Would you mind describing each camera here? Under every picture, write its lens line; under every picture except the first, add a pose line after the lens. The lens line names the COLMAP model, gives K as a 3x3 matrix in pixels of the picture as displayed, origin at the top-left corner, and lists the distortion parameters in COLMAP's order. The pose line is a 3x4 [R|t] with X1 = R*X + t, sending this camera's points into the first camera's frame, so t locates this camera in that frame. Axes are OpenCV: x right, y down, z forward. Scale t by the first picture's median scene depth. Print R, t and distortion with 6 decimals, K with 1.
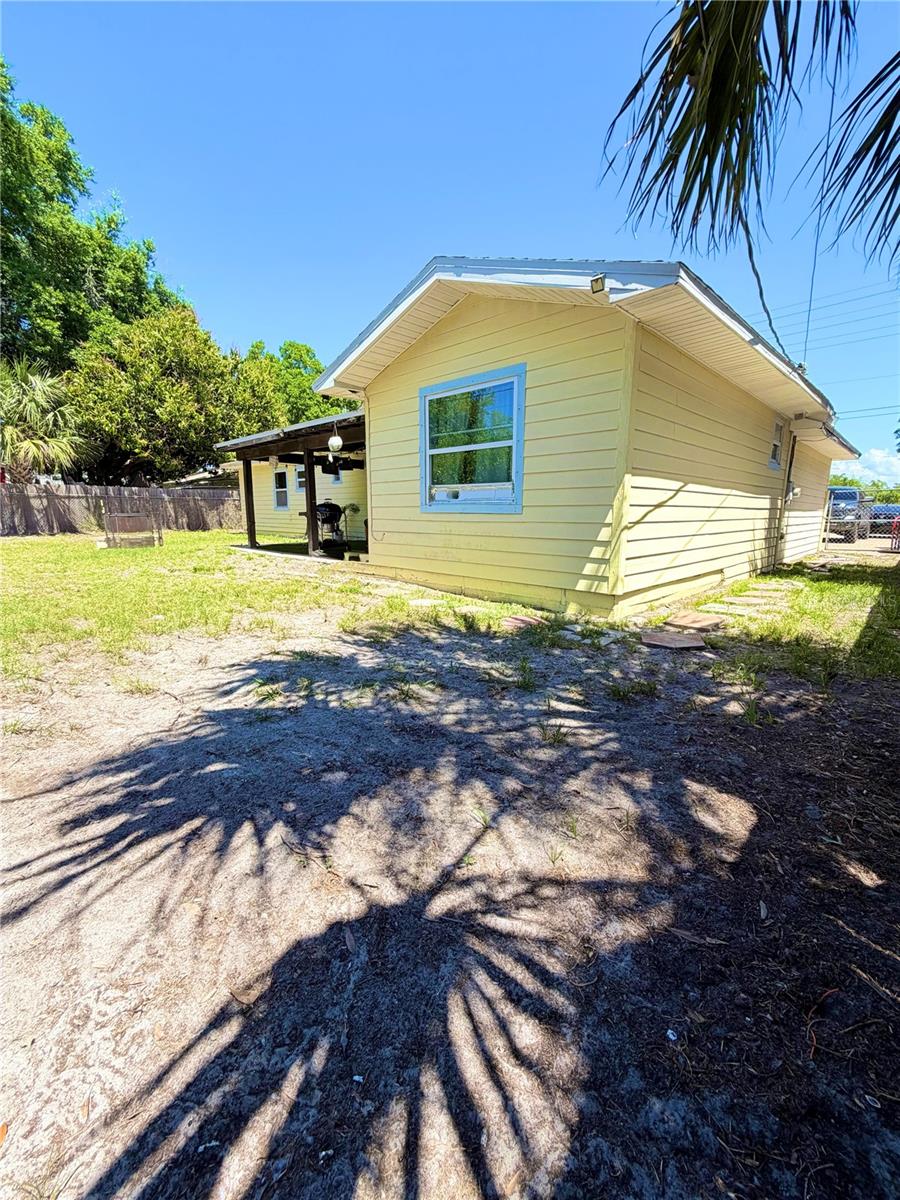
lens RADIAL K [[484.9, 0, 451.0], [0, 484.9, 595.6], [0, 0, 1]] dist [-0.008231, 0.000998]
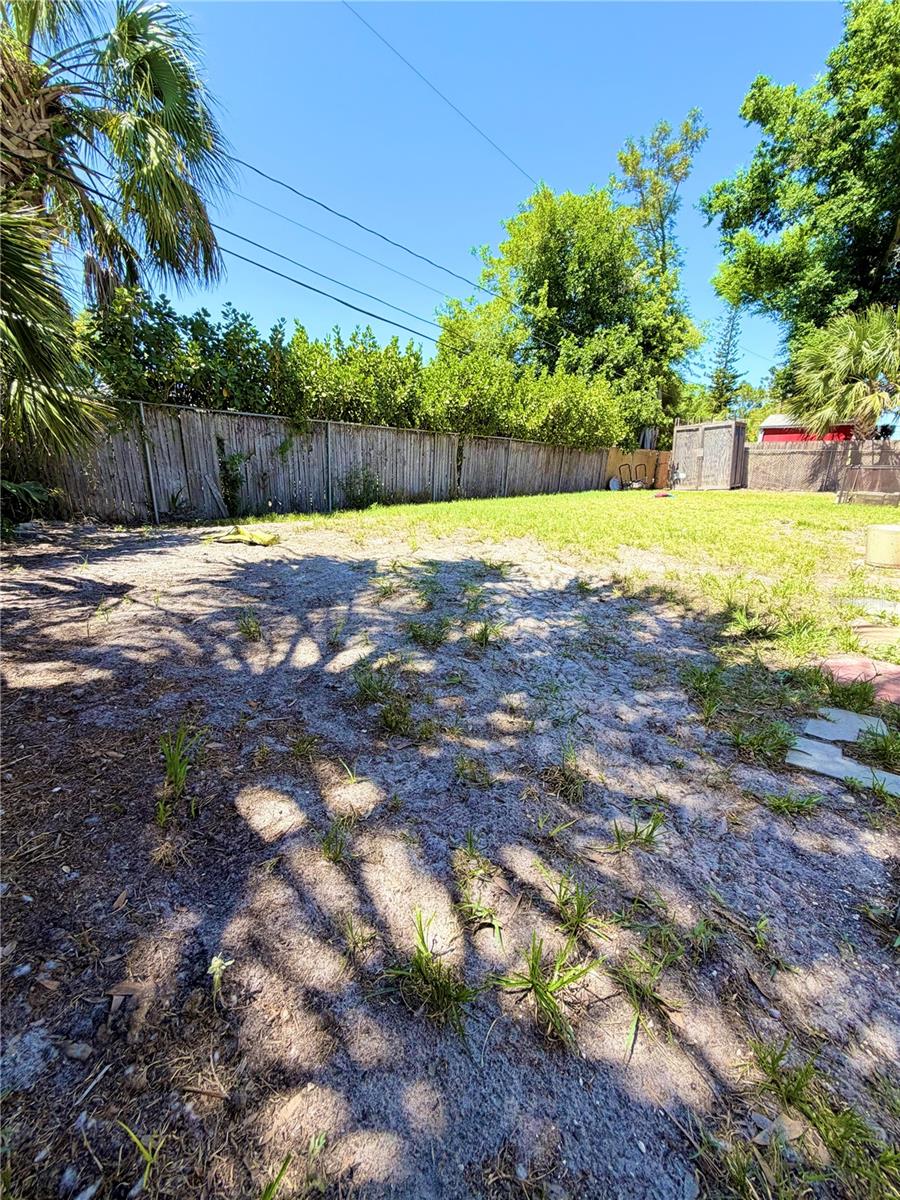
lens RADIAL K [[485.7, 0, 450.0], [0, 485.7, 600.0], [0, 0, 1]] dist [-0.008091, 0.000991]
pose [[0.013107, 0.264921, -0.964181, 0.146657], [-0.194363, 0.946547, 0.257434, -0.011240], [0.980842, 0.184027, 0.063897, 0.170202]]
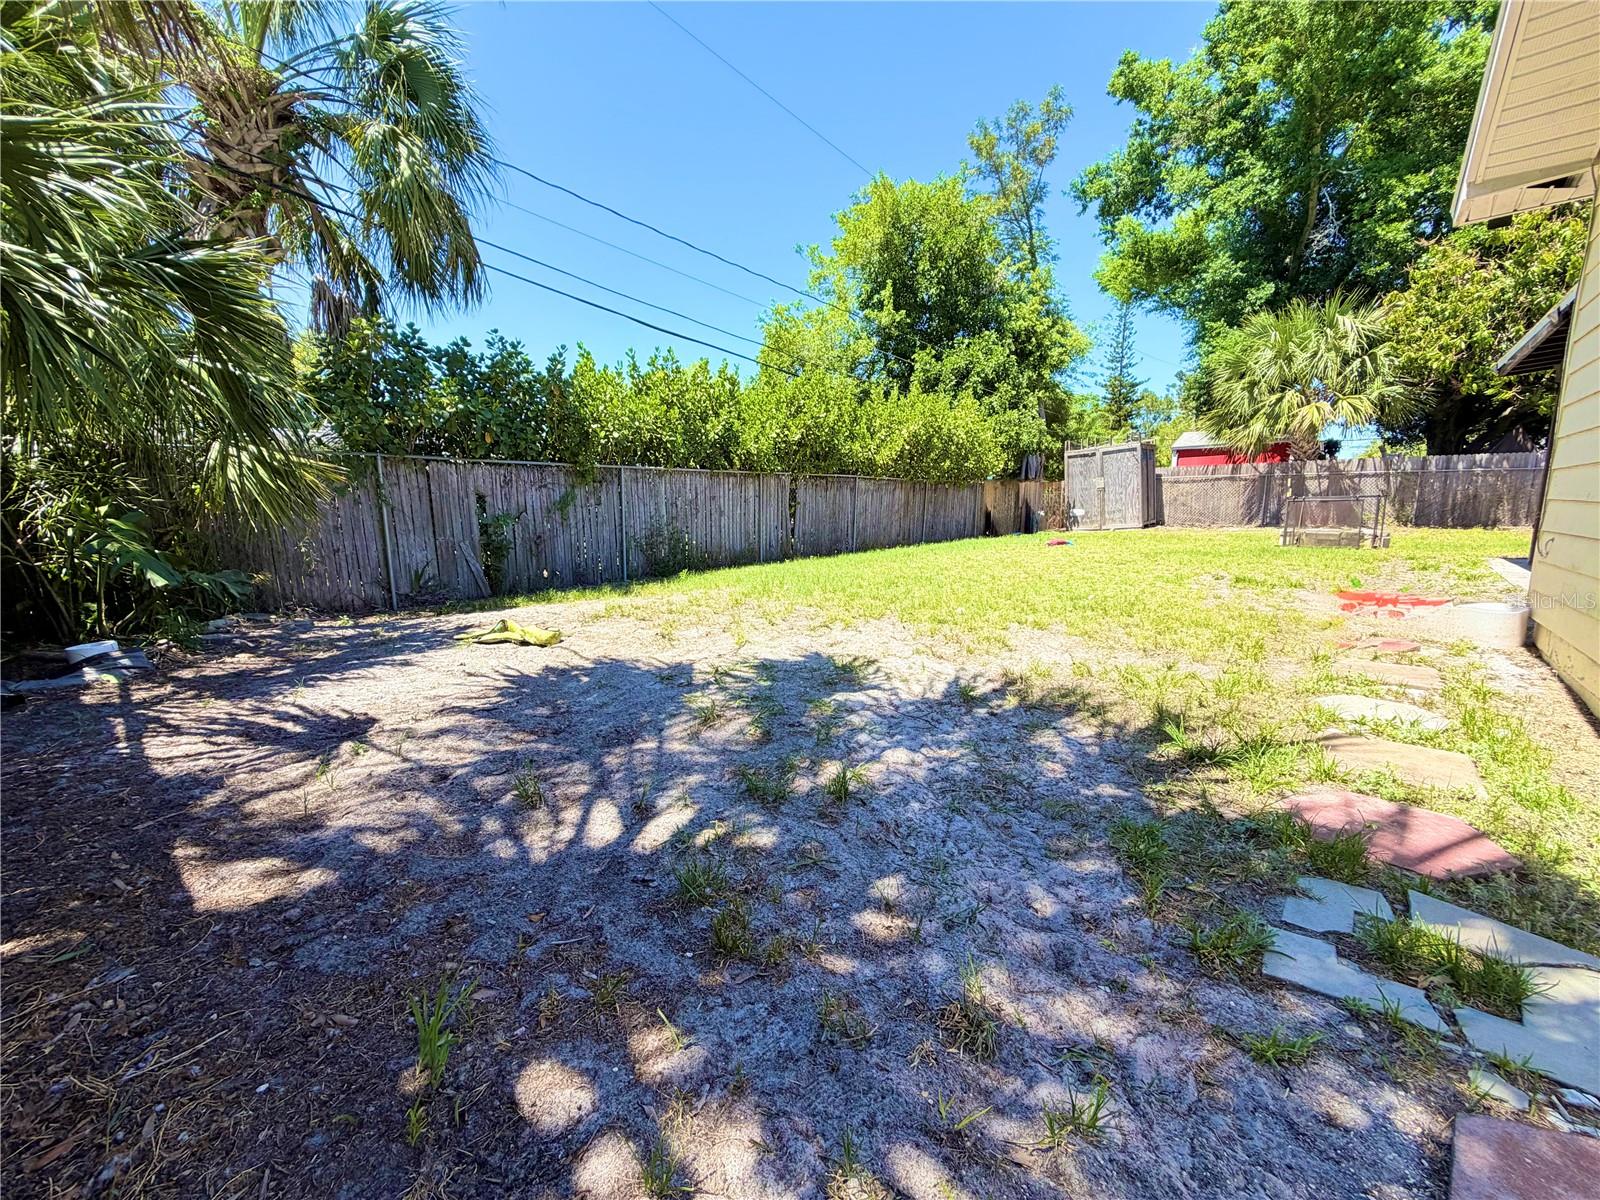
lens RADIAL K [[647.6, 0, 796.5], [0, 647.6, 603.3], [0, 0, 1]] dist [-0.008091, 0.000991]
pose [[0.039264, 0.146857, -0.988378, 0.146113], [-0.159357, 0.977401, 0.138895, -0.022275], [0.986440, 0.152051, 0.061780, 0.166711]]
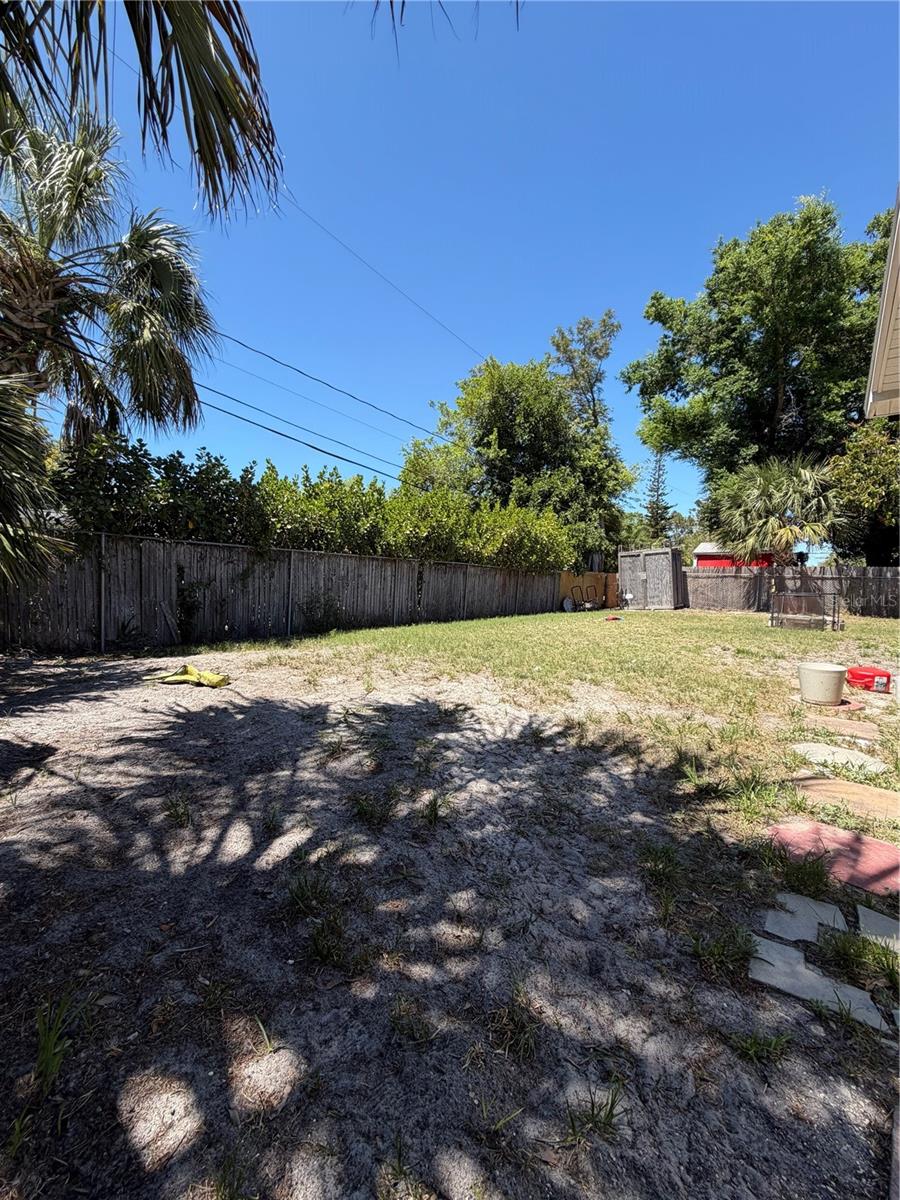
lens RADIAL K [[484.9, 0, 451.0], [0, 484.9, 595.6], [0, 0, 1]] dist [-0.008231, 0.000998]
pose [[0.092570, 0.026553, -0.995352, 0.145540], [-0.198718, 0.980027, 0.007663, -0.025692], [0.975675, 0.197085, 0.095998, 0.170975]]
